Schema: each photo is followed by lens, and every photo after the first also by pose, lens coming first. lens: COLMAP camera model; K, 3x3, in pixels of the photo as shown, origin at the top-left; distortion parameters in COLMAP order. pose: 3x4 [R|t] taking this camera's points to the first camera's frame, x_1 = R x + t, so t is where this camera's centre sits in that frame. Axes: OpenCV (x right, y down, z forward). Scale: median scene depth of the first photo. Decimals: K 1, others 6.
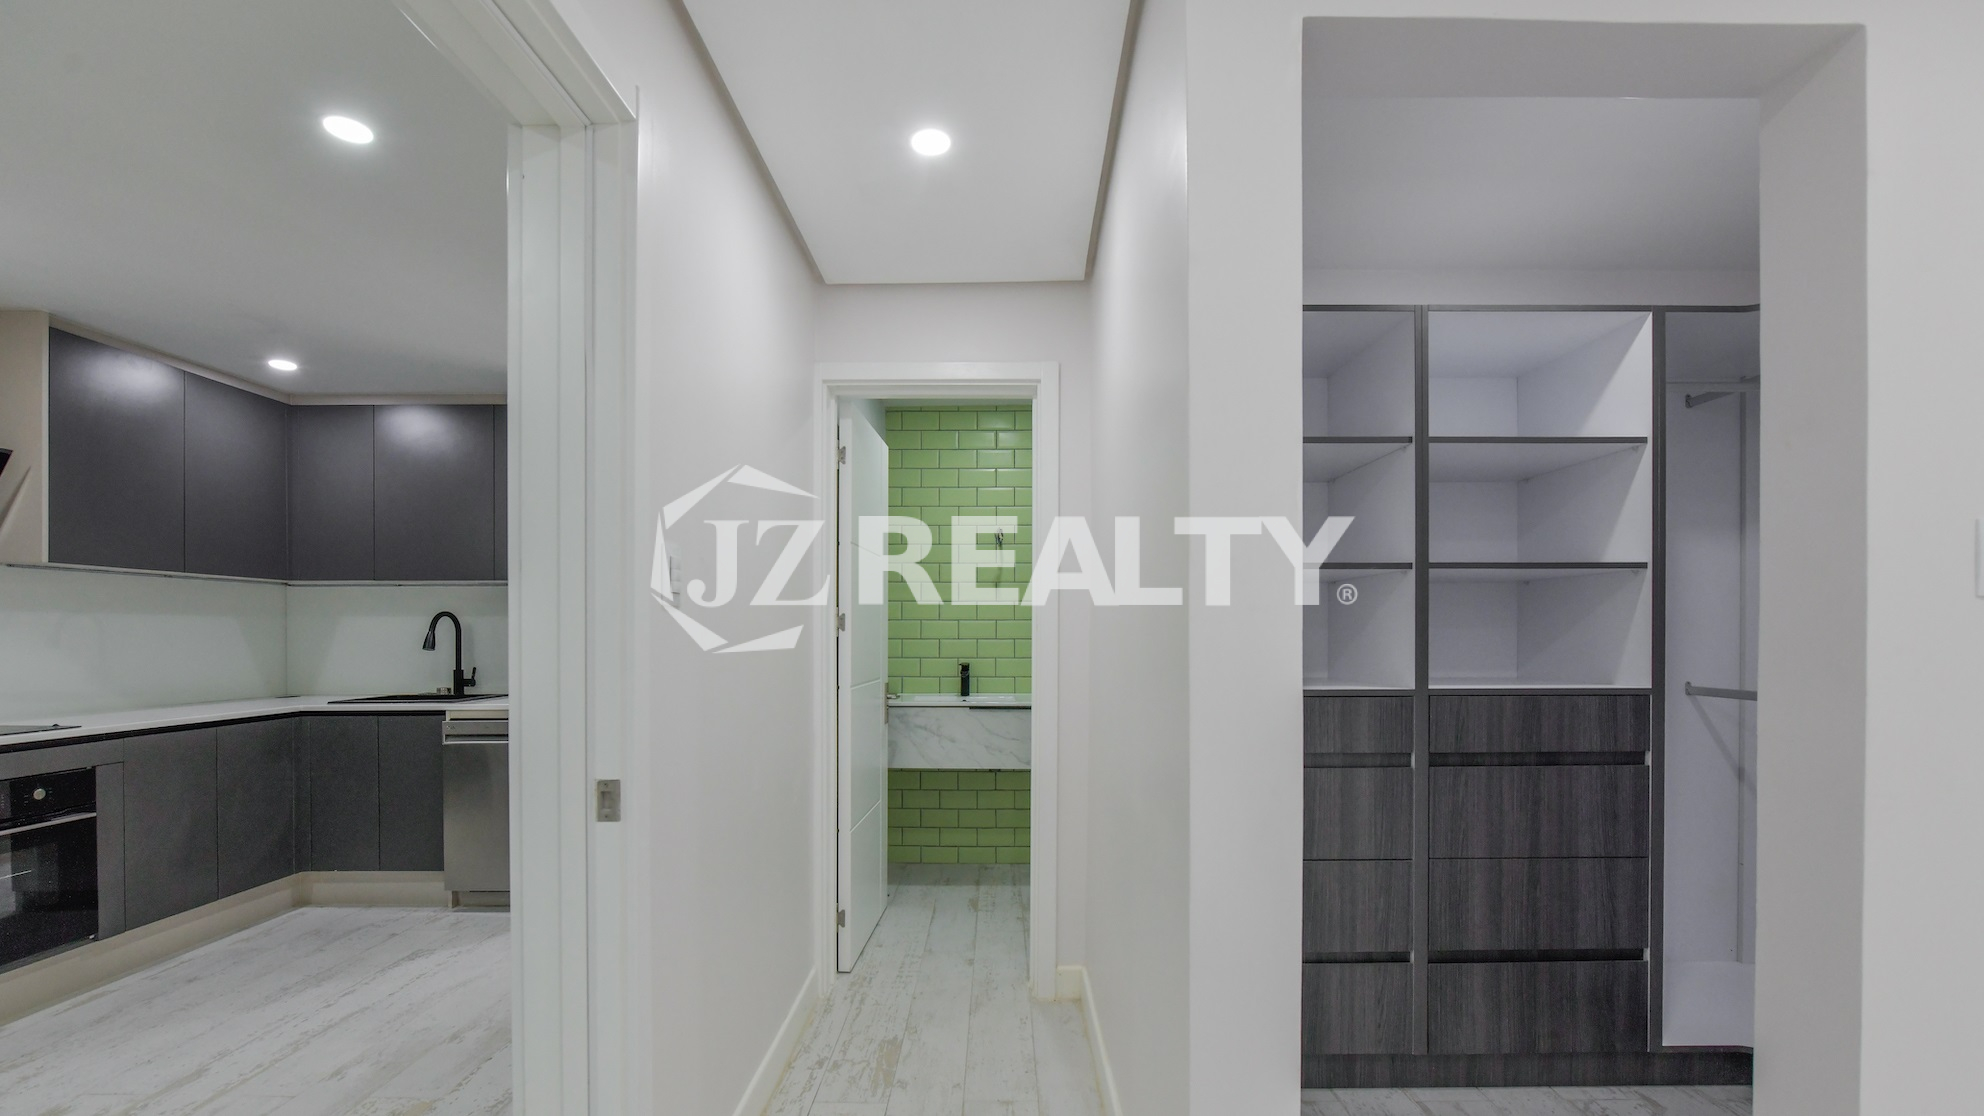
lens RADIAL K [[813.1, 0, 950.7], [0, 813.1, 632.6], [0, 0, 1]] dist [0.002027, -0.001026]
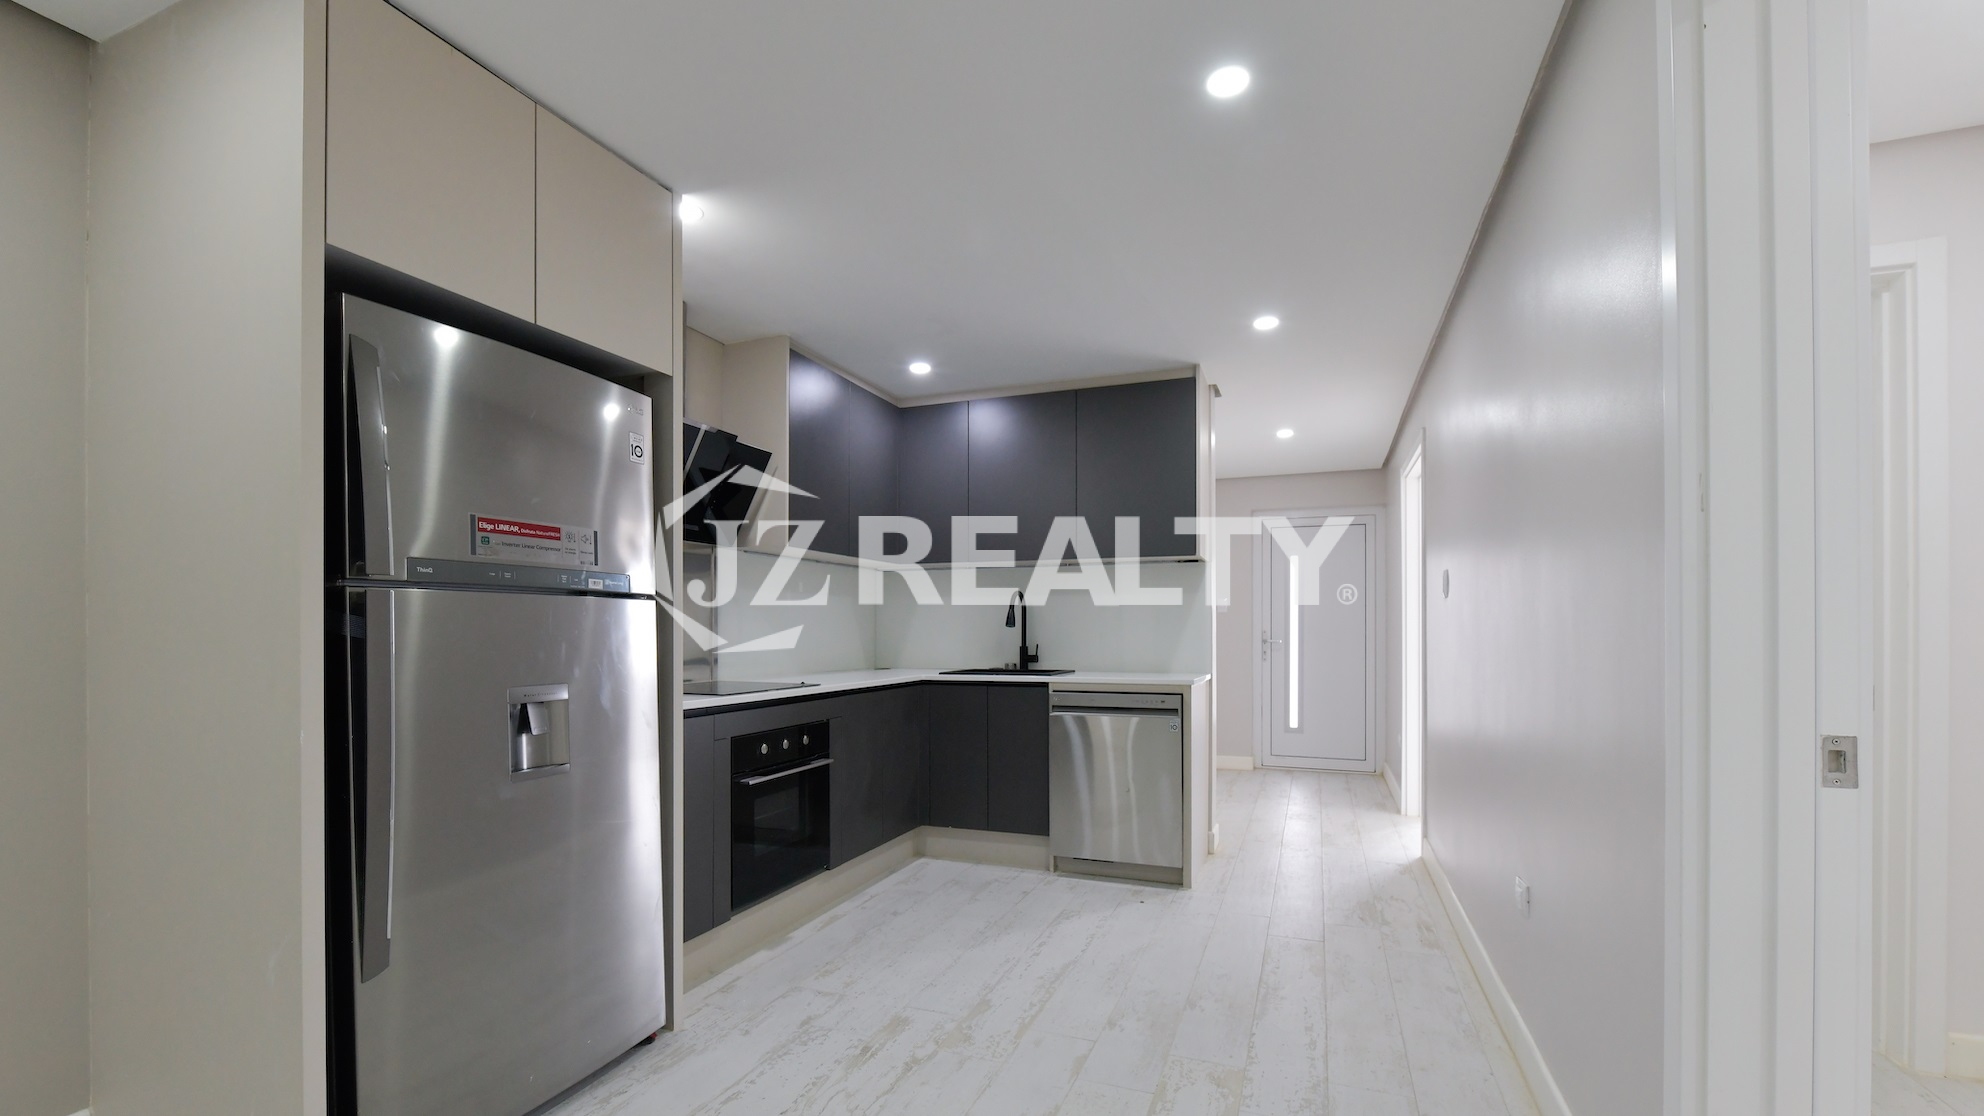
lens RADIAL K [[813.1, 0, 966.0], [0, 813.1, 621.9], [0, 0, 1]] dist [0.002027, -0.001026]
pose [[0.939321, -0.004482, -0.343010, -0.388713], [0.001094, 0.999949, -0.010070, 0.030869], [0.343038, 0.009083, 0.939278, -0.020262]]
